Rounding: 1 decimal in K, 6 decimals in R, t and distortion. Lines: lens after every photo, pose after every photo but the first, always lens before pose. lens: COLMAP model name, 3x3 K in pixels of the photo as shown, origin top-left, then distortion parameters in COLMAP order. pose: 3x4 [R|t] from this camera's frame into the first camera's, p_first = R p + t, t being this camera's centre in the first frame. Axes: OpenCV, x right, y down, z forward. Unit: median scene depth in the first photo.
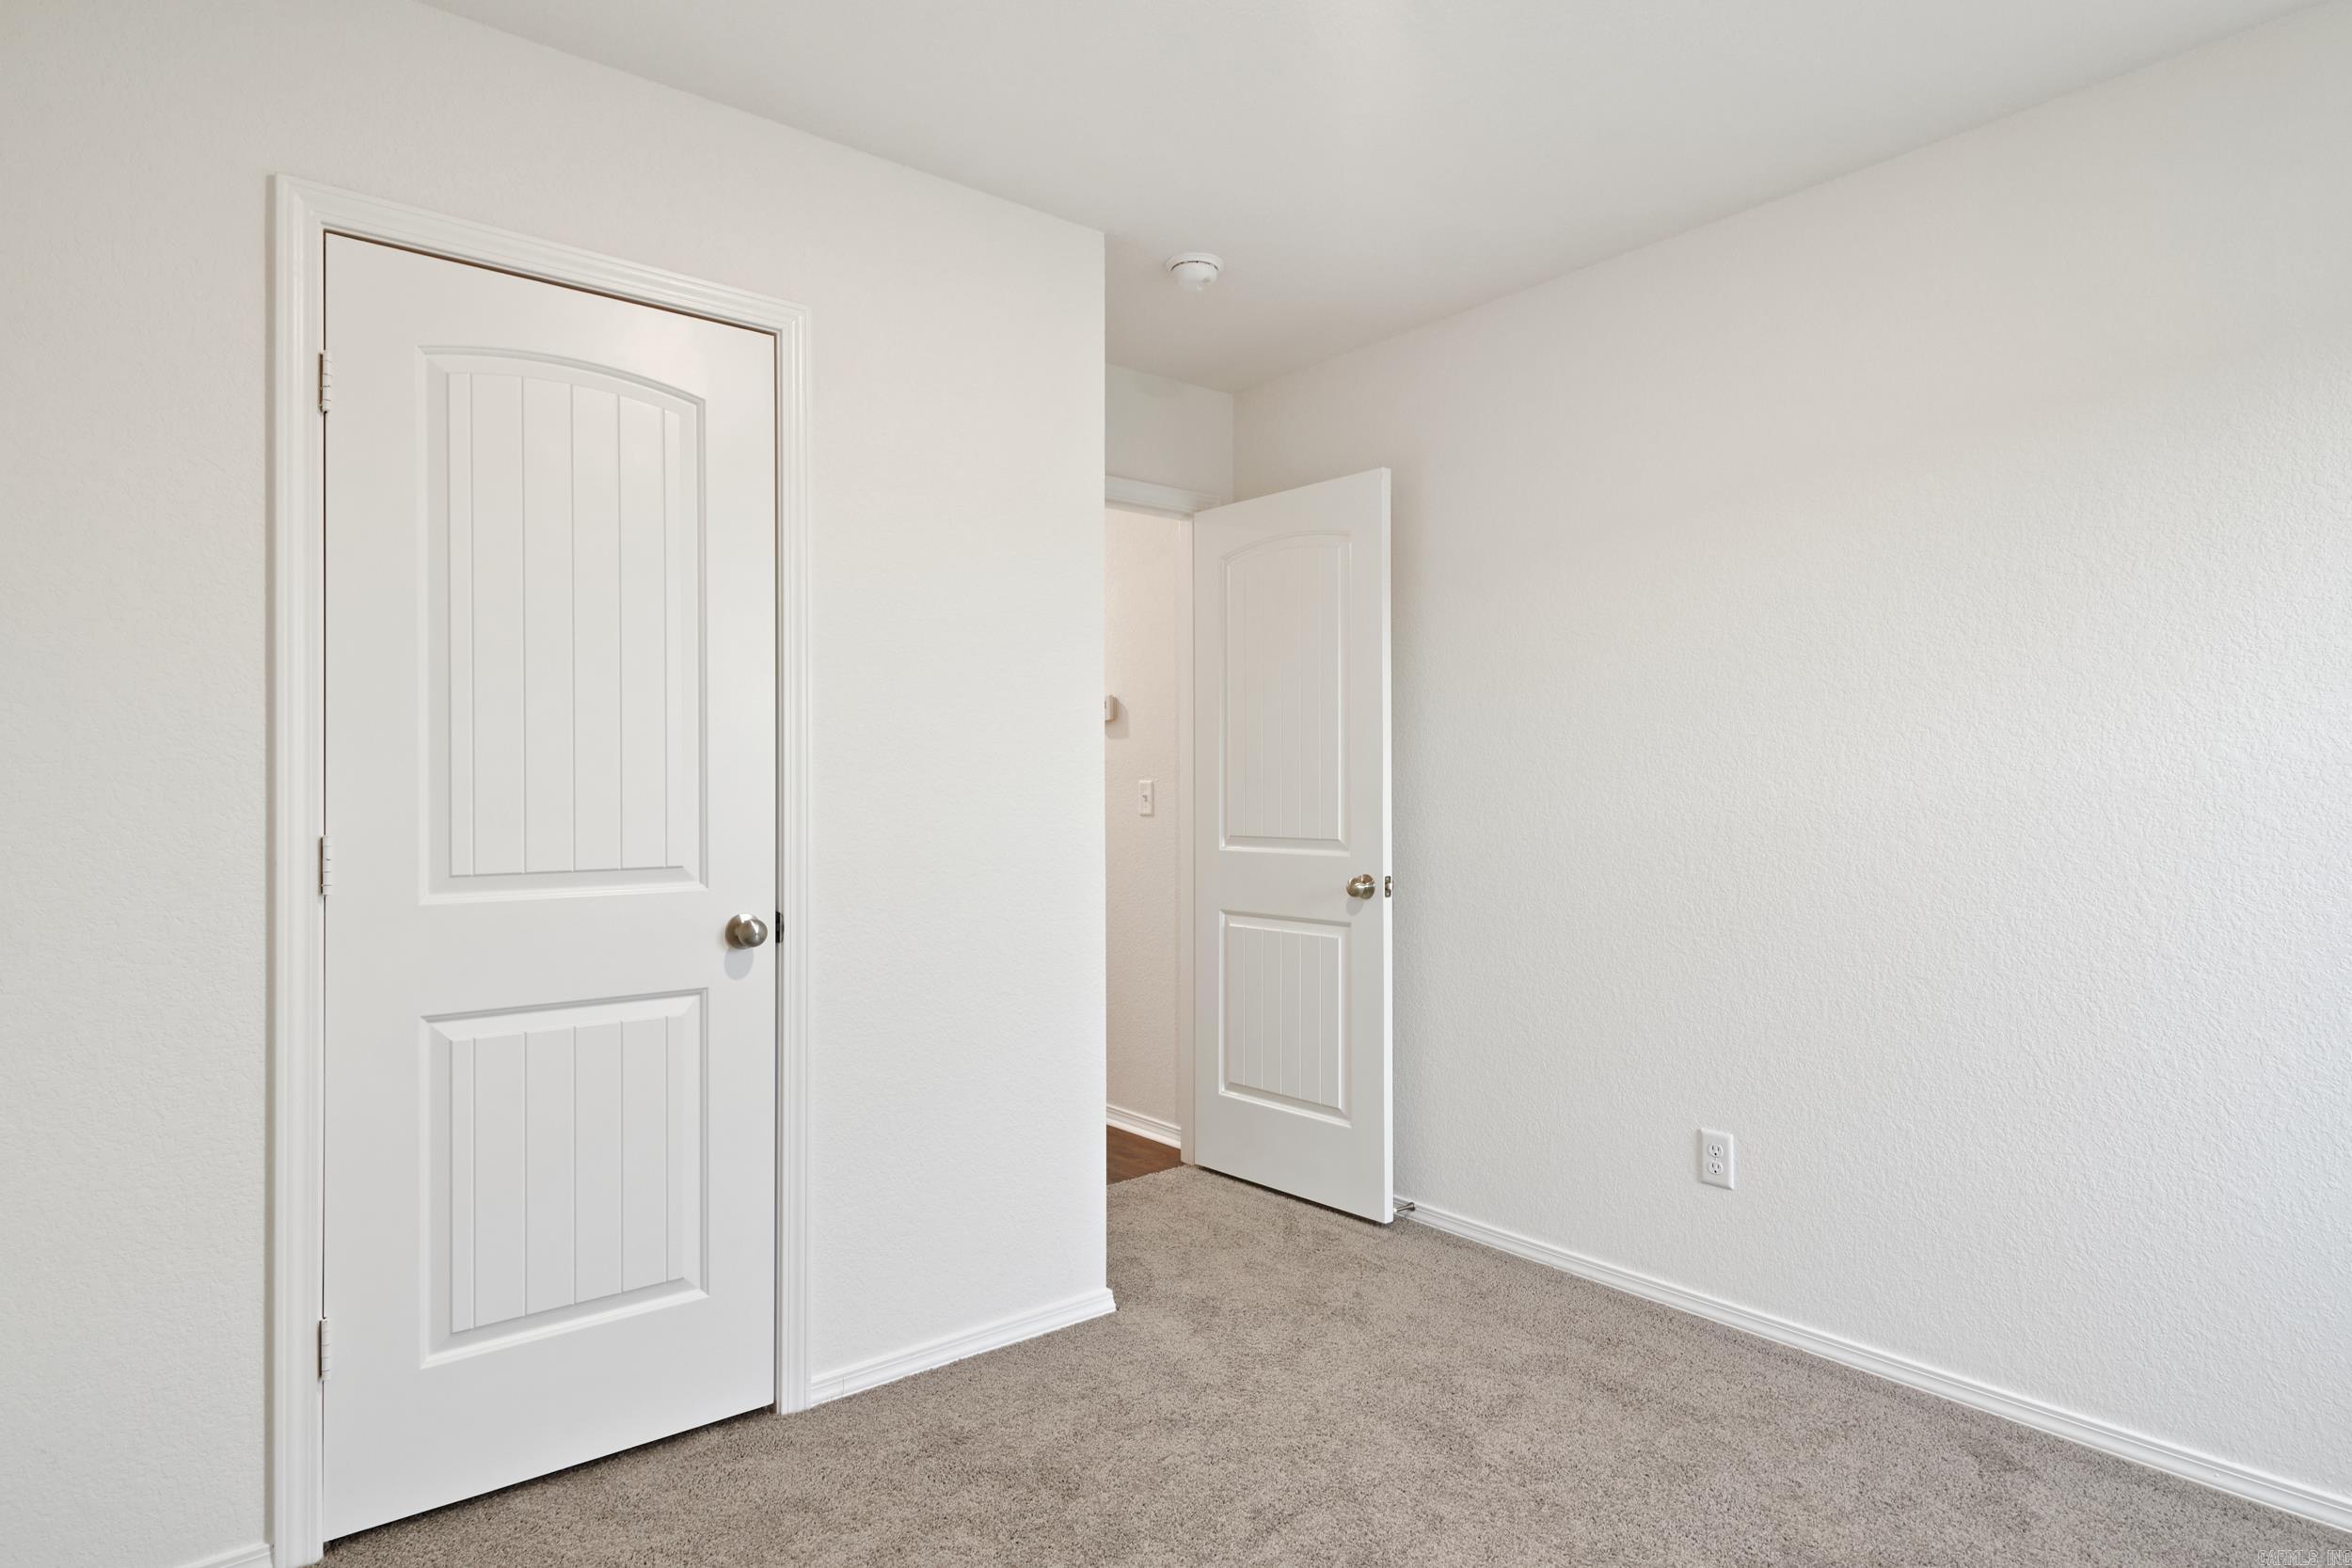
lens RADIAL K [[1307.9, 0, 1192.9], [0, 1307.9, 794.3], [0, 0, 1]] dist [0.017646, -0.008853]
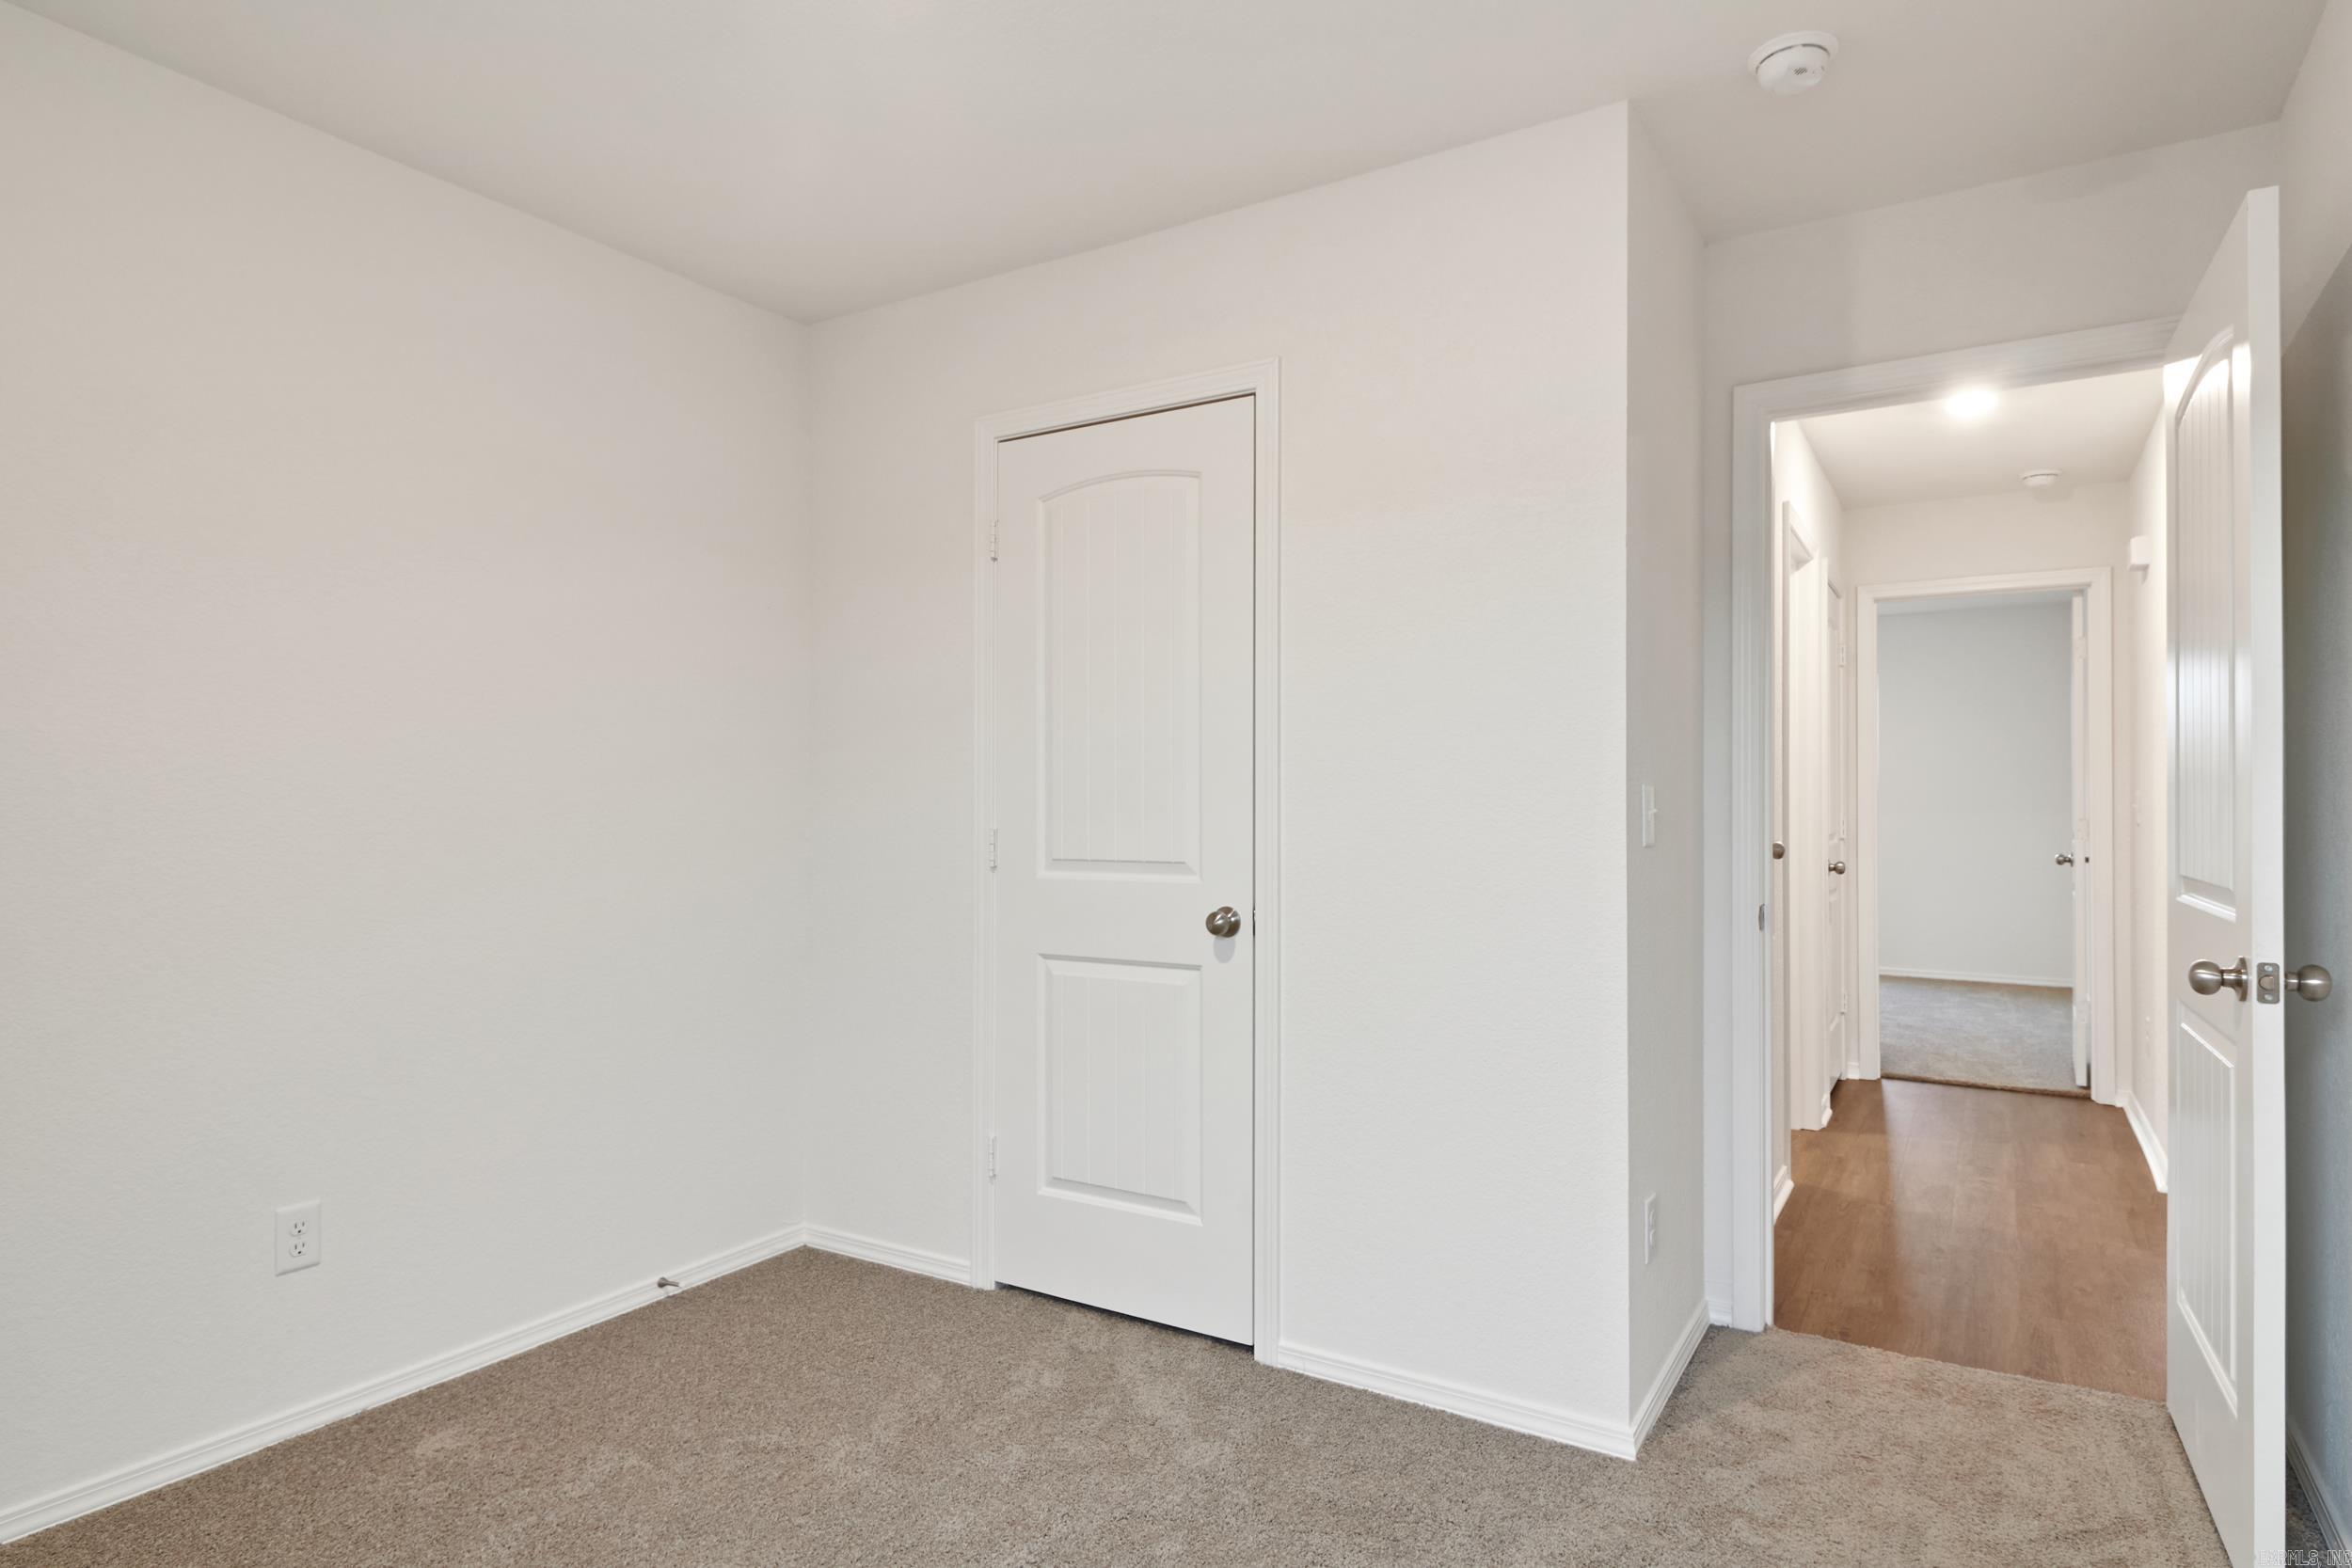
lens RADIAL K [[1307.9, 0, 1186.5], [0, 1307.9, 799.6], [0, 0, 1]] dist [0.017646, -0.008853]
pose [[0.303150, 0.000477, -0.952943, 0.759985], [0.001953, 0.999997, 0.001122, -0.004552], [0.952941, -0.002201, 0.303148, 0.631693]]
